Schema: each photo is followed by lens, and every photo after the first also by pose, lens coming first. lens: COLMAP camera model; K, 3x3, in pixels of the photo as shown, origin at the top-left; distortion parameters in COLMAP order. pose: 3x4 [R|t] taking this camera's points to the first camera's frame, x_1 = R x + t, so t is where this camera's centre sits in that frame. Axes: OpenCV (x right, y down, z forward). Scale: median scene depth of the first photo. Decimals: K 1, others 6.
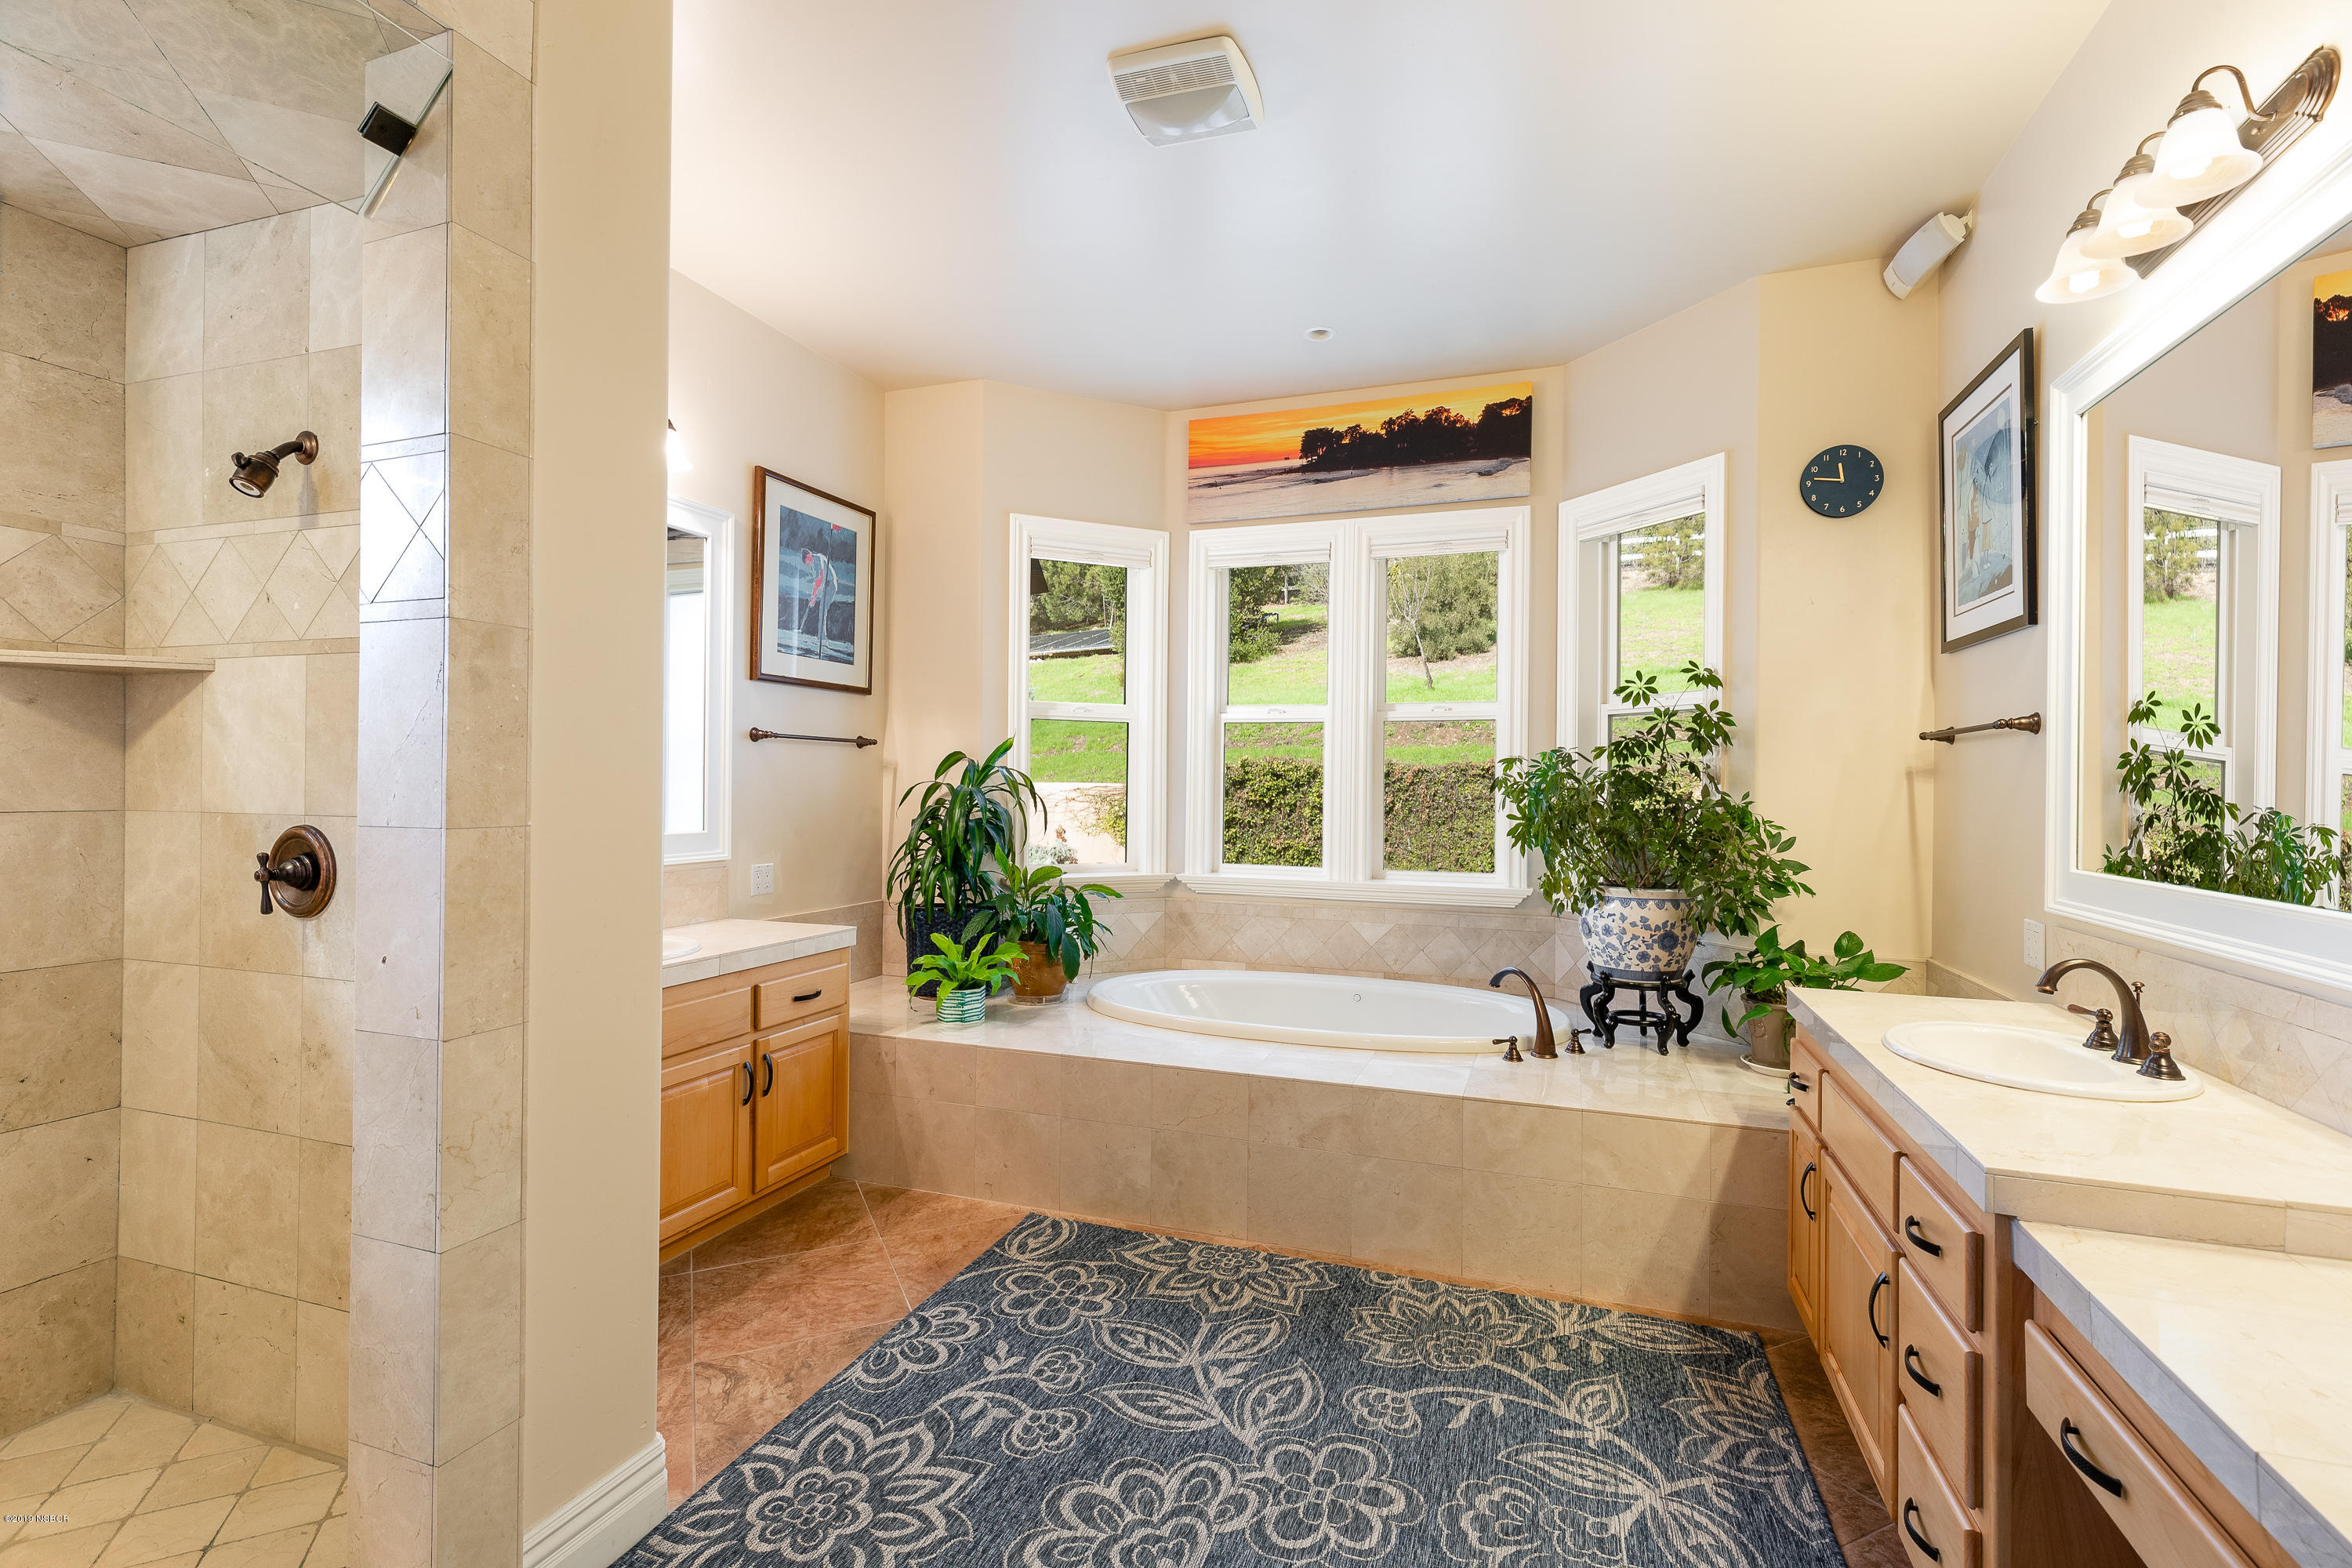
lens RADIAL K [[1081.7, 0, 1176.3], [0, 1081.7, 777.7], [0, 0, 1]] dist [0.001885, 0.000073]
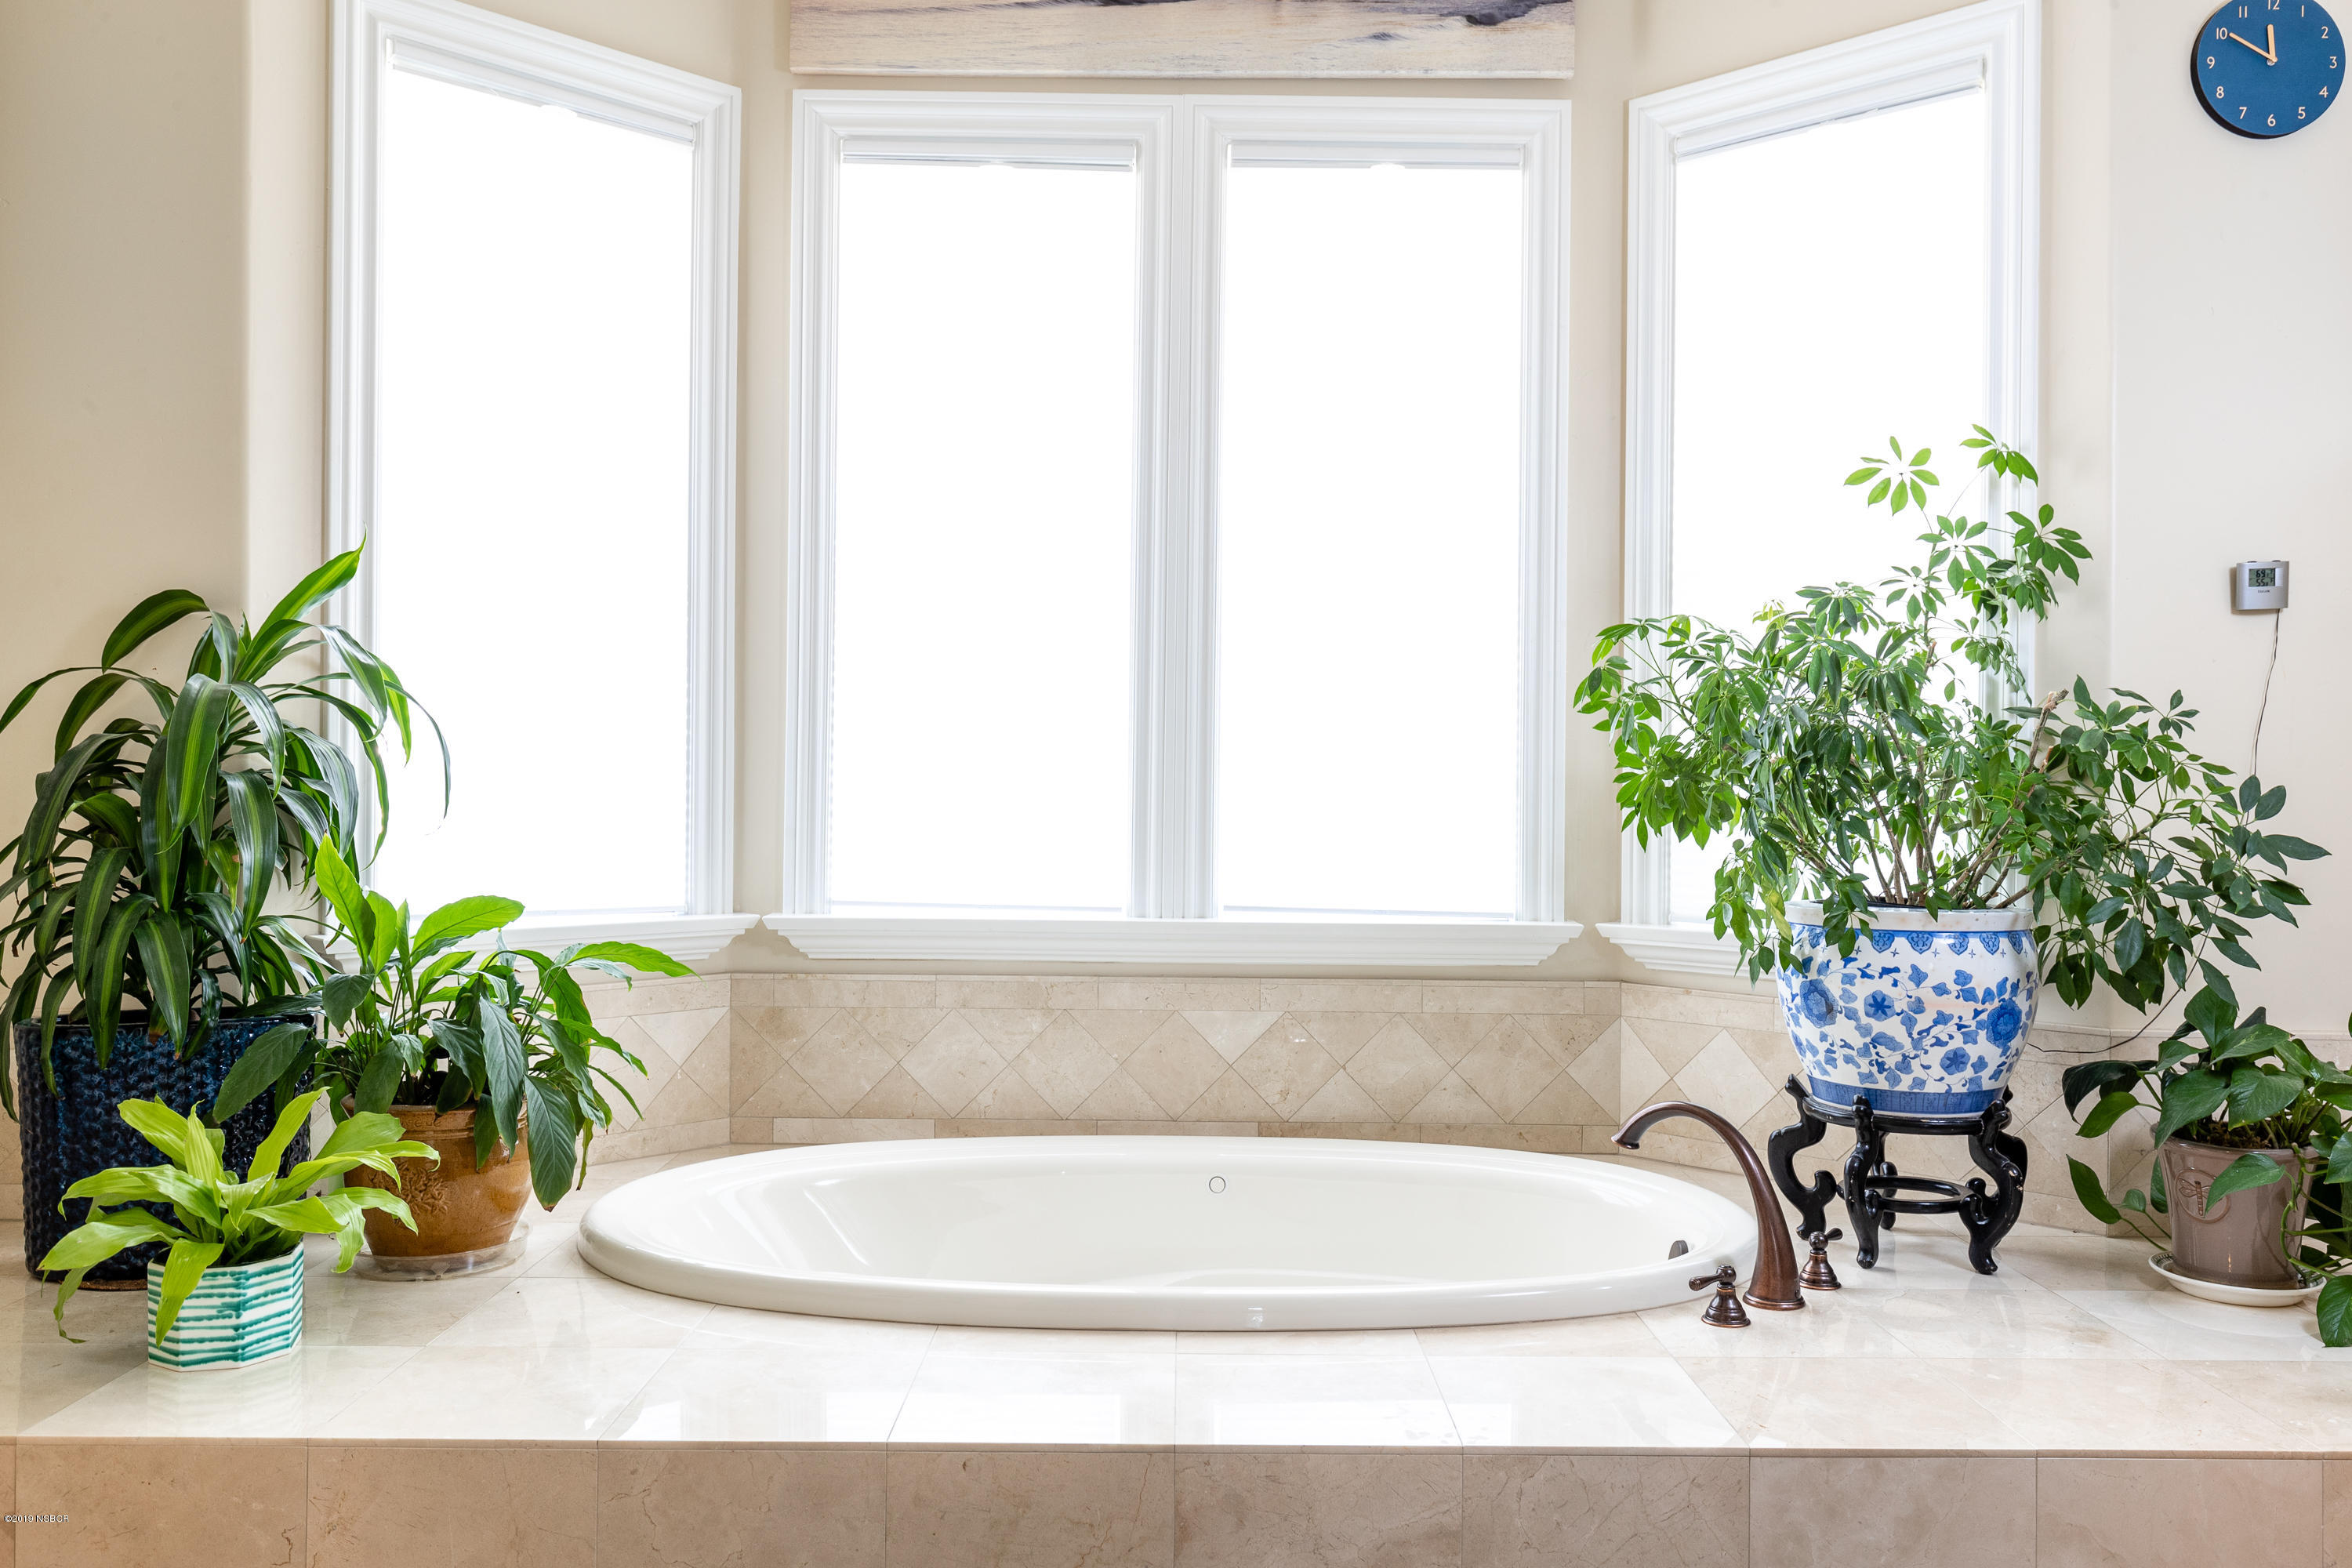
lens RADIAL K [[1828.9, 0, 1180.9], [0, 1828.9, 796.2], [0, 0, 1]] dist [0.004874, -0.000307]
pose [[0.935681, -0.002814, 0.352835, -0.122969], [-0.002980, 0.999870, 0.015877, 0.040115], [-0.352834, -0.015907, 0.935551, 0.363515]]
